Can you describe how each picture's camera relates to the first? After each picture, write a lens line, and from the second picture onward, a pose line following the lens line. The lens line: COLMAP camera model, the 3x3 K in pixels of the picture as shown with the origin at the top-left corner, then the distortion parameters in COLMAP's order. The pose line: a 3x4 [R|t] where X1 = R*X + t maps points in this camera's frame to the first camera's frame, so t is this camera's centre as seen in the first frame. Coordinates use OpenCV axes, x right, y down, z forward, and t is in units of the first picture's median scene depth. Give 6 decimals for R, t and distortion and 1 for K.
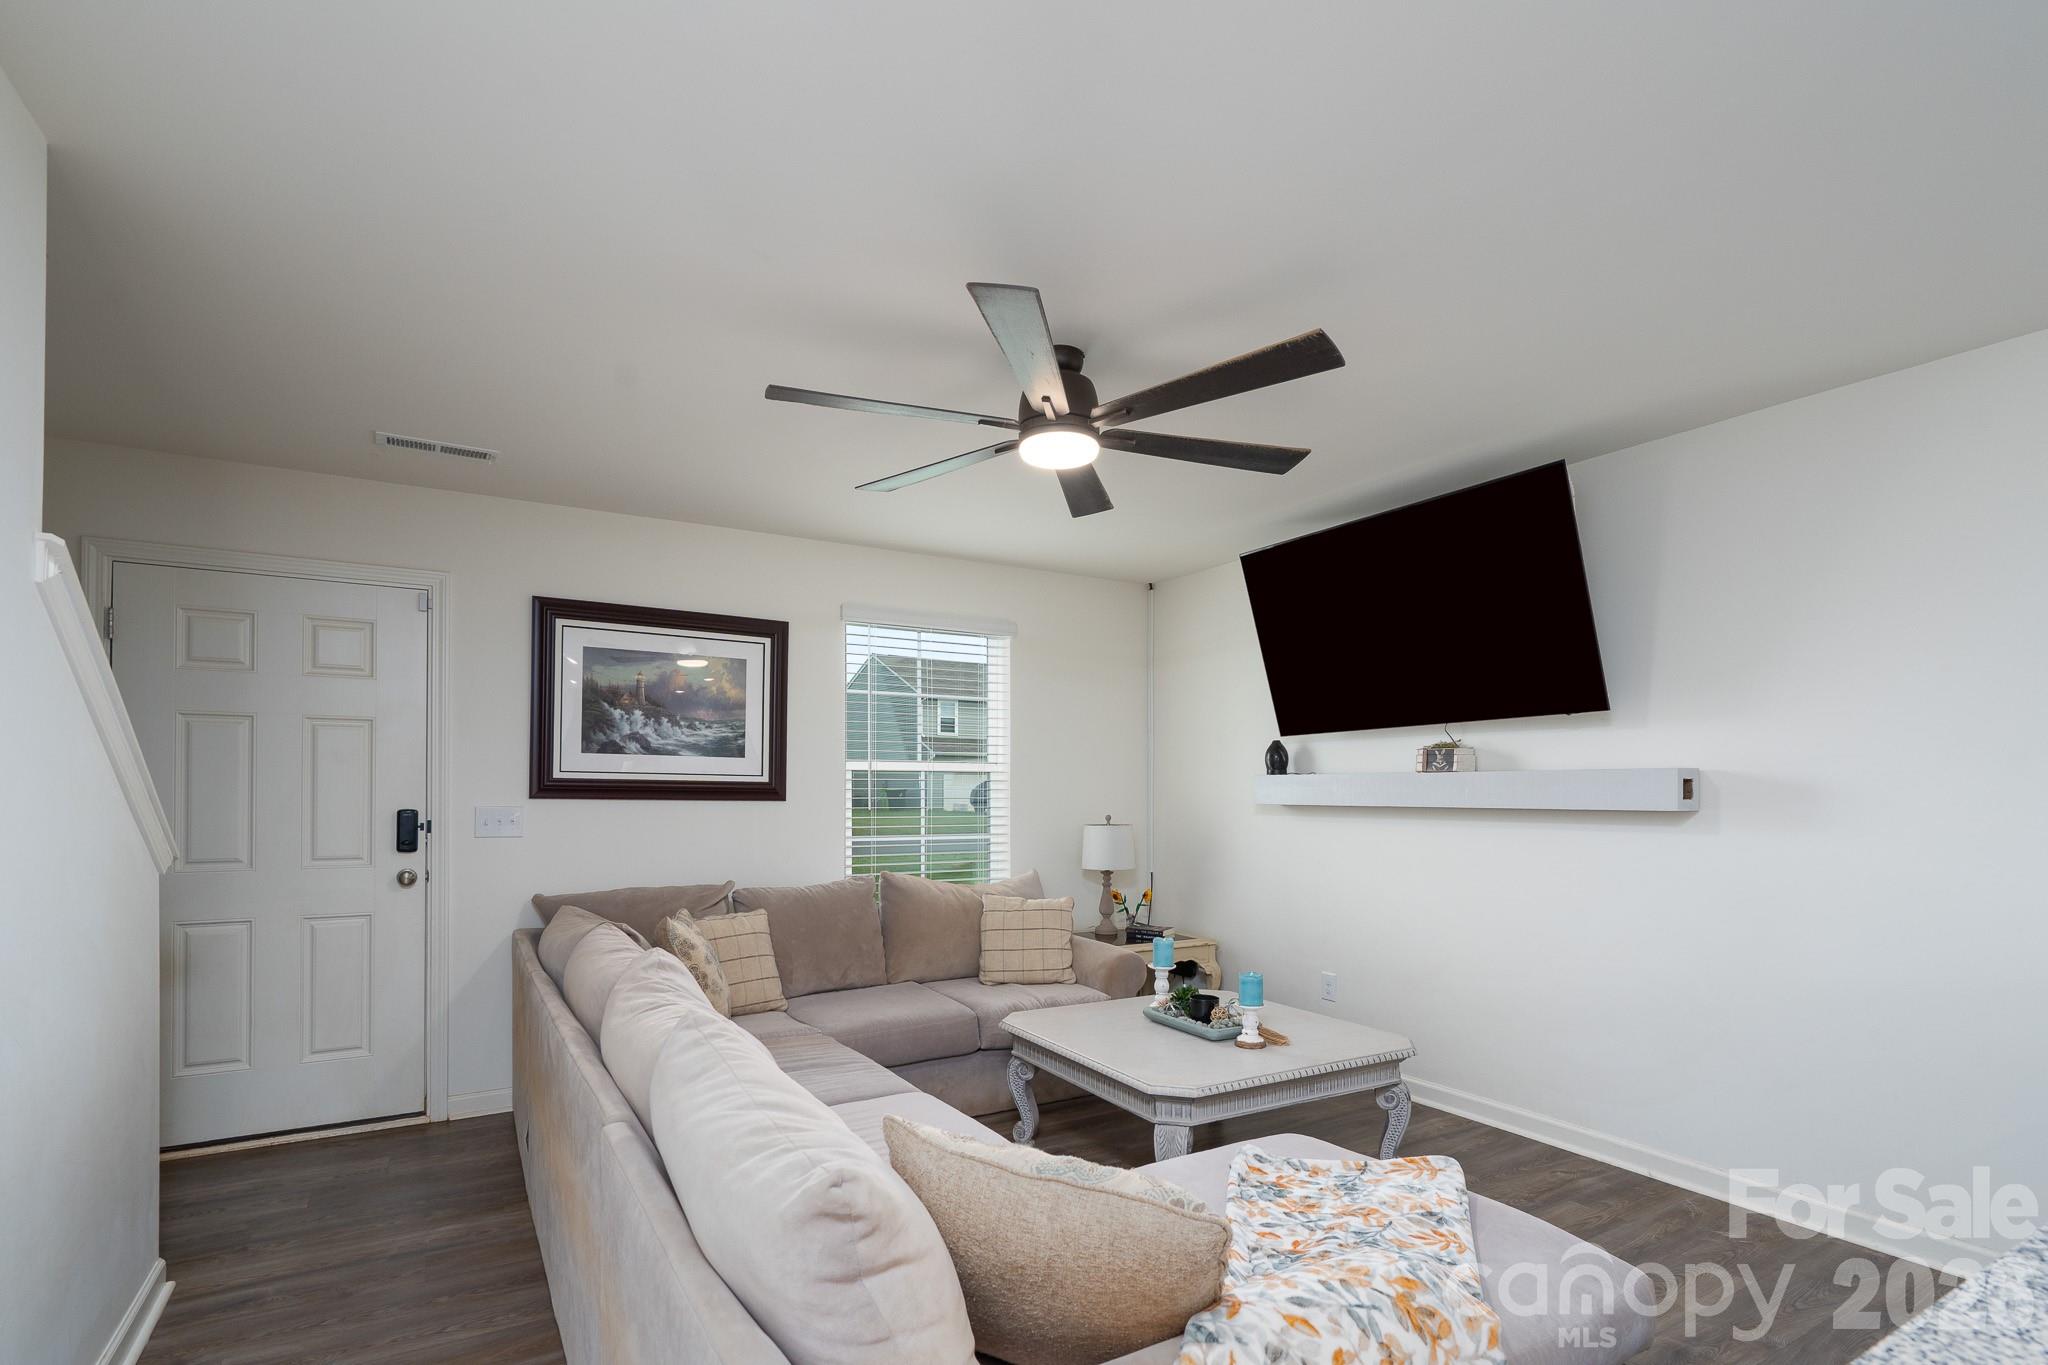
lens RADIAL K [[960.9, 0, 1029.4], [0, 960.9, 783.0], [0, 0, 1]] dist [-0.009144, 0.000604]
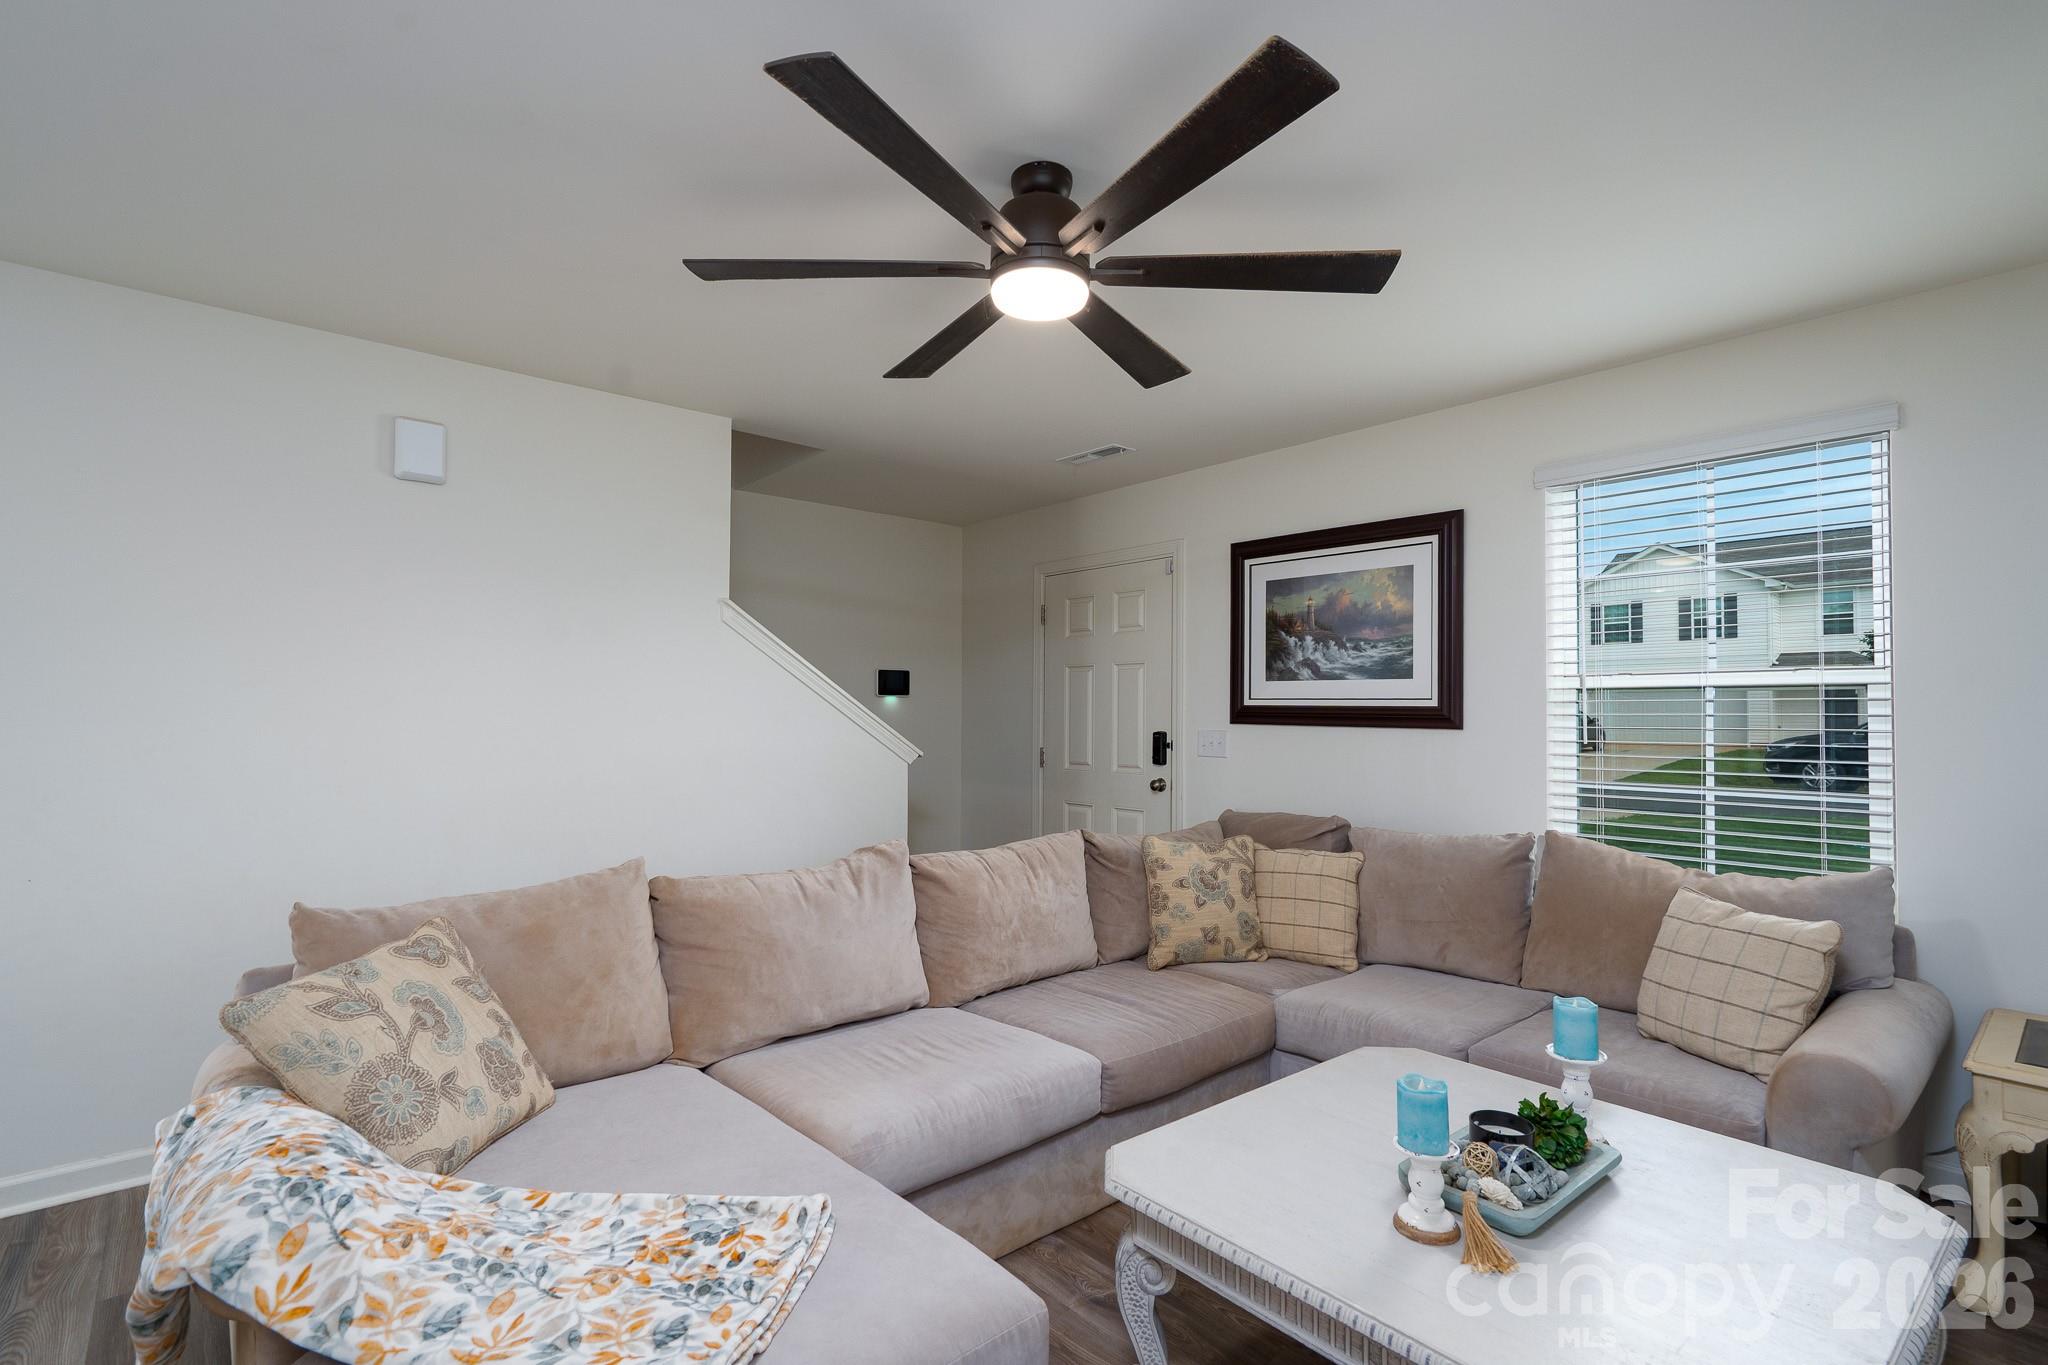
lens RADIAL K [[960.9, 0, 1028.6], [0, 960.9, 693.0], [0, 0, 1]] dist [-0.009144, 0.000604]
pose [[0.180167, -0.022292, -0.983383, 0.515701], [0.008932, 0.999739, -0.021026, 0.001683], [0.983596, -0.004995, 0.180319, 0.531528]]
